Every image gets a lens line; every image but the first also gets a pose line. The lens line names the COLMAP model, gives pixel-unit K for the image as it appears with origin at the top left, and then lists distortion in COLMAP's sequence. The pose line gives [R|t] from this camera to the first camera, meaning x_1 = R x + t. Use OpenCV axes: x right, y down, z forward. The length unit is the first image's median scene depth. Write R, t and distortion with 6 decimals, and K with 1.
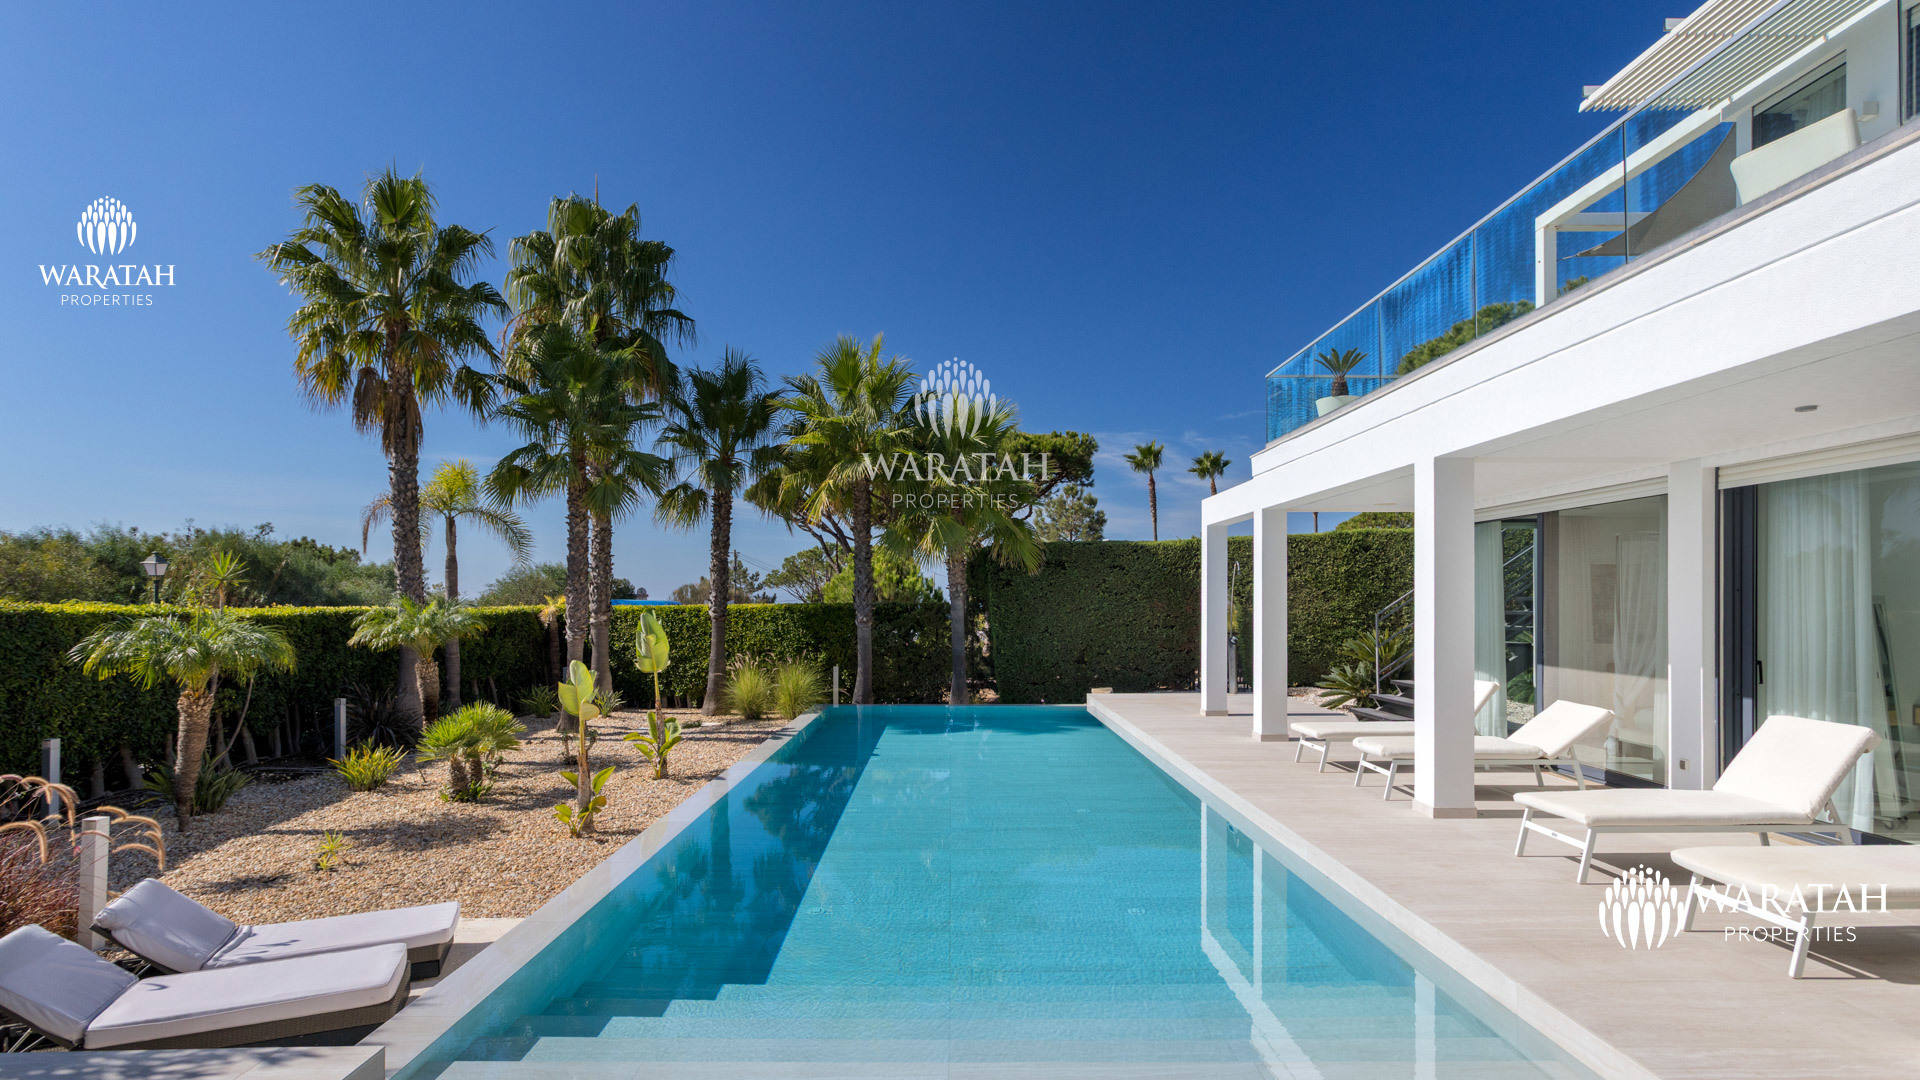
lens RADIAL K [[954.2, 0, 919.6], [0, 954.2, 621.2], [0, 0, 1]] dist [0.004210, 0.001286]
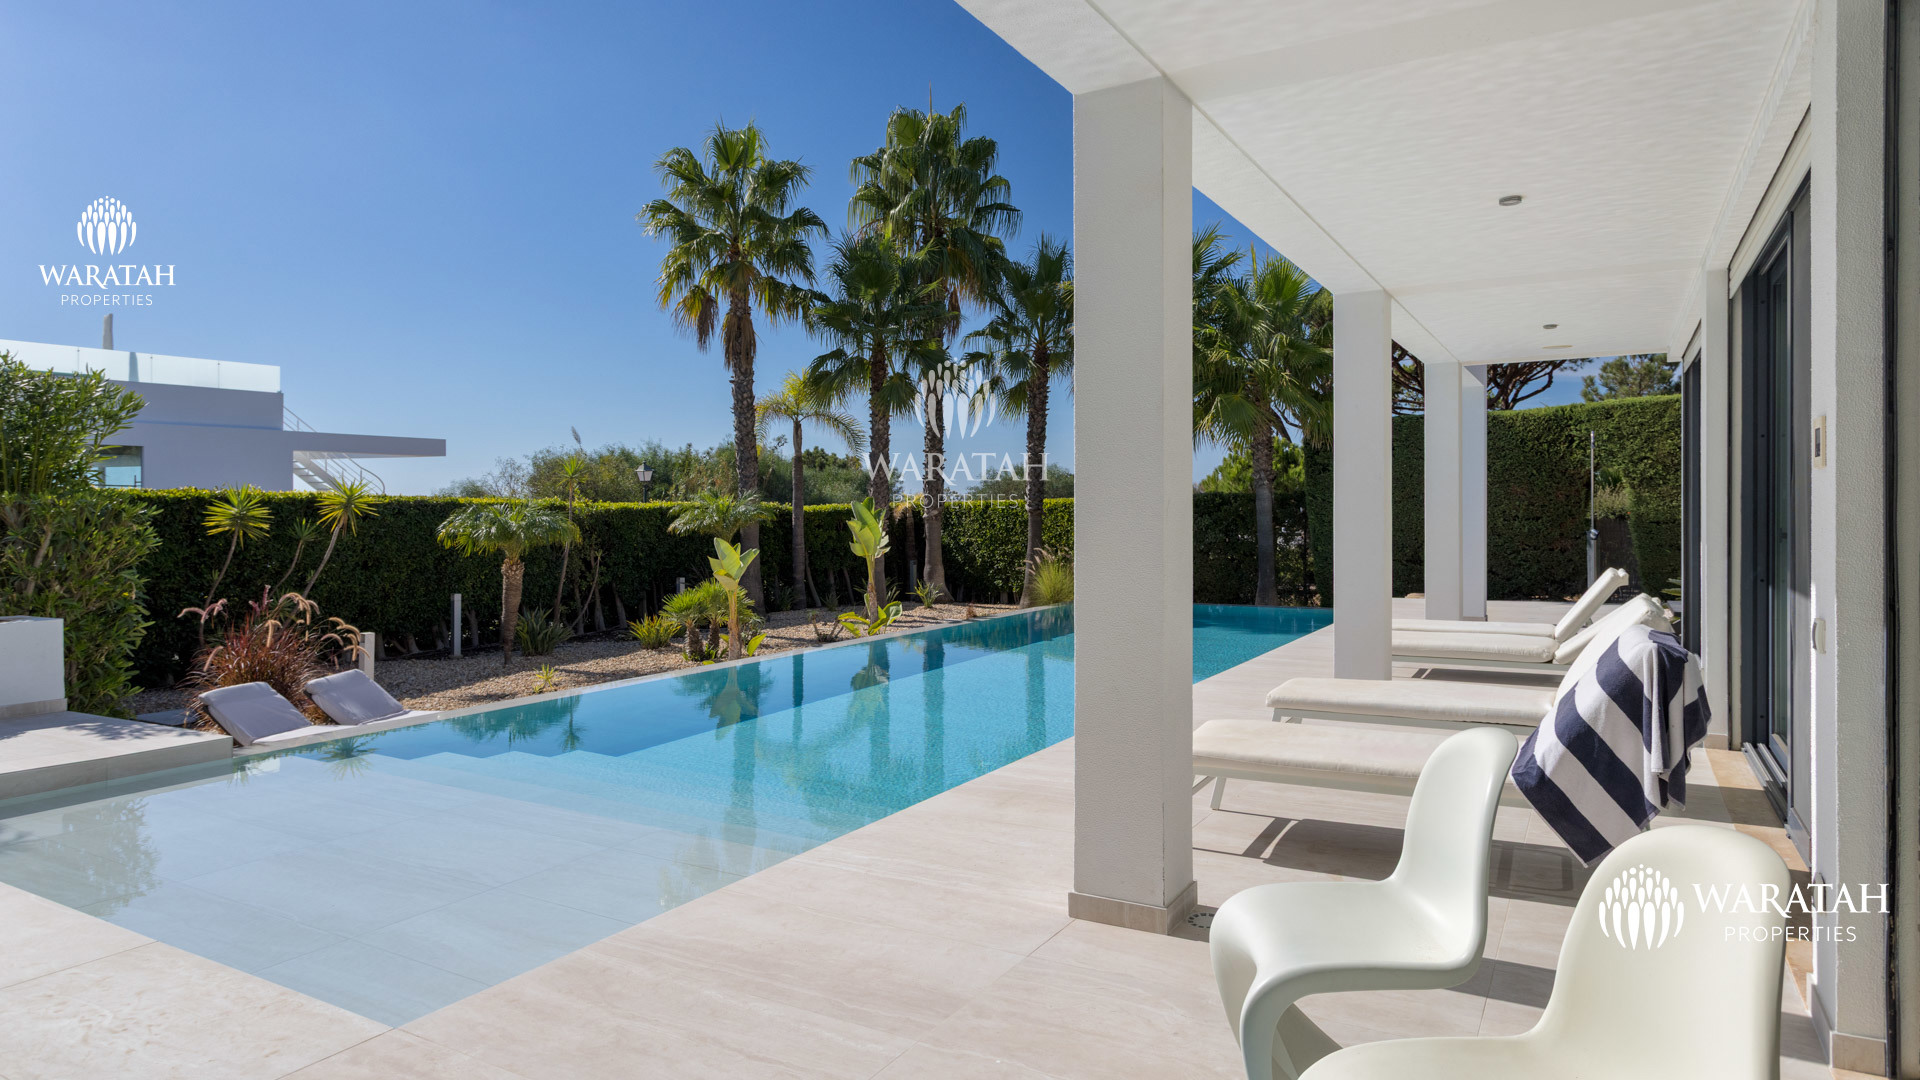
lens RADIAL K [[1085.2, 0, 962.2], [0, 1085.2, 533.5], [0, 0, 1]] dist [-0.006388, -0.000434]
pose [[0.869694, 0.004082, -0.493574, 0.331053], [-0.002414, 0.999989, 0.004017, 0.017772], [0.493585, -0.002303, 0.869694, -0.002902]]
